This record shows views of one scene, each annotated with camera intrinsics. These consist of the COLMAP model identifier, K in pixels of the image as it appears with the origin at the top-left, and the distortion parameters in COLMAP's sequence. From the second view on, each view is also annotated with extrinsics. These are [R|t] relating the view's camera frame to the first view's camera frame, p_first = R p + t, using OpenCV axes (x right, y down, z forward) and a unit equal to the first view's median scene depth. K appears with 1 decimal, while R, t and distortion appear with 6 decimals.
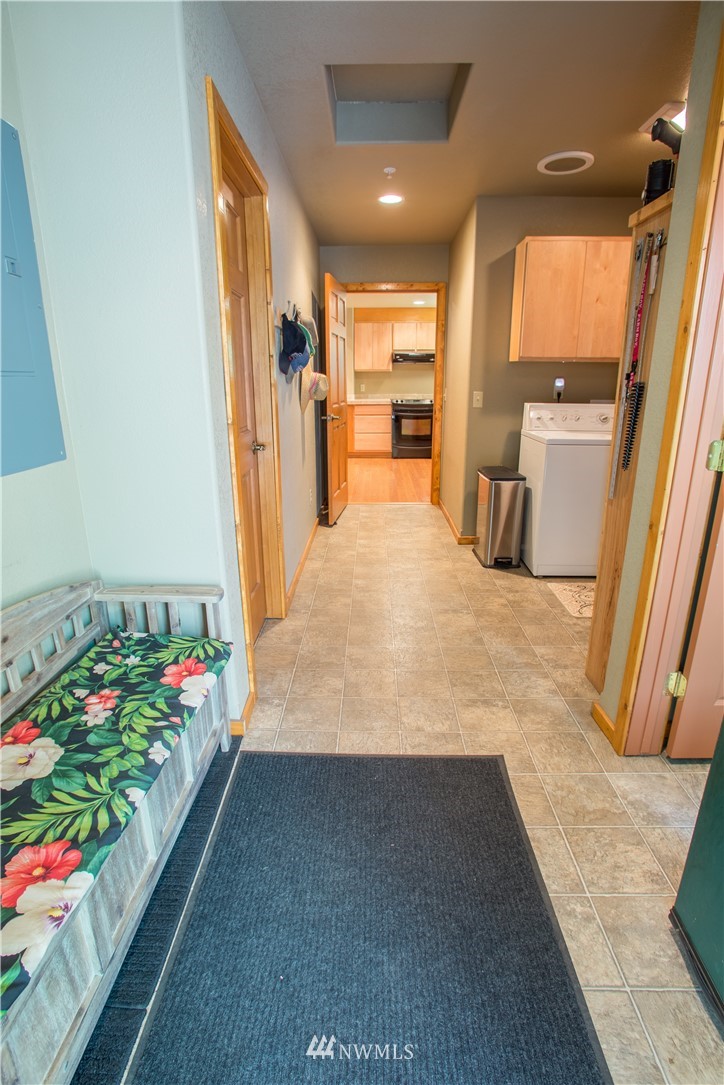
lens RADIAL K [[524.0, 0, 364.0], [0, 524.0, 540.1], [0, 0, 1]] dist [-0.000904, -0.000065]
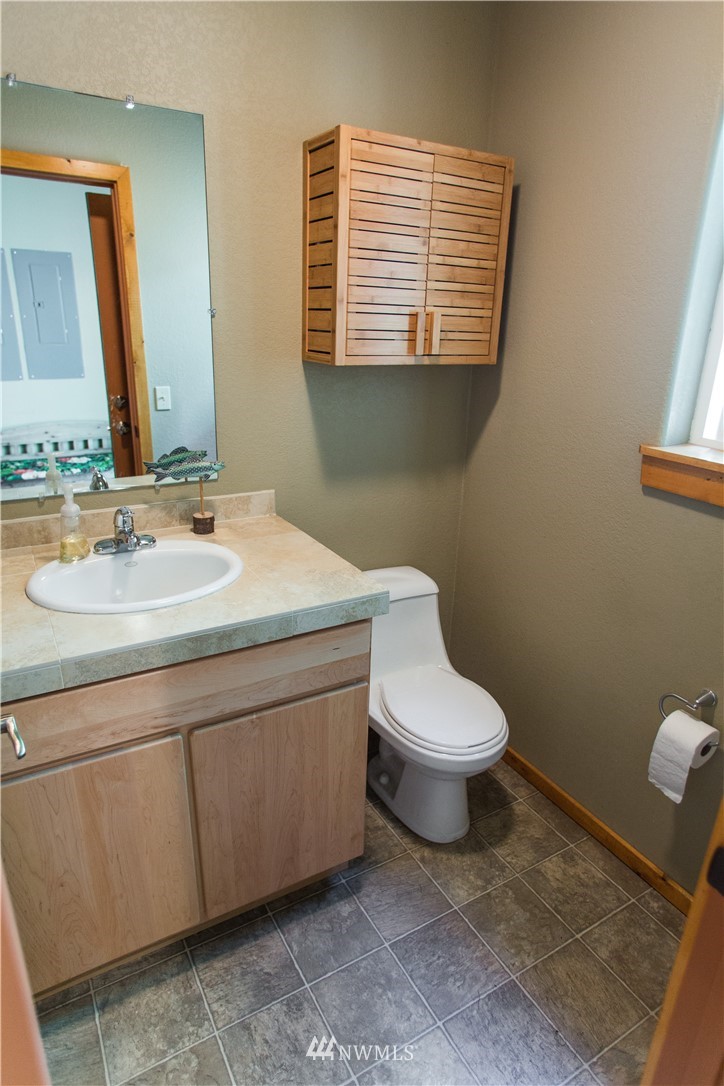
lens RADIAL K [[629.4, 0, 359.9], [0, 629.4, 544.1], [0, 0, 1]] dist [-0.005526, -0.000684]
pose [[-0.527423, -0.323243, 0.785709, -0.069707], [0.209215, 0.846904, 0.488858, -0.501496], [-0.823441, 0.422217, -0.379049, 1.025221]]
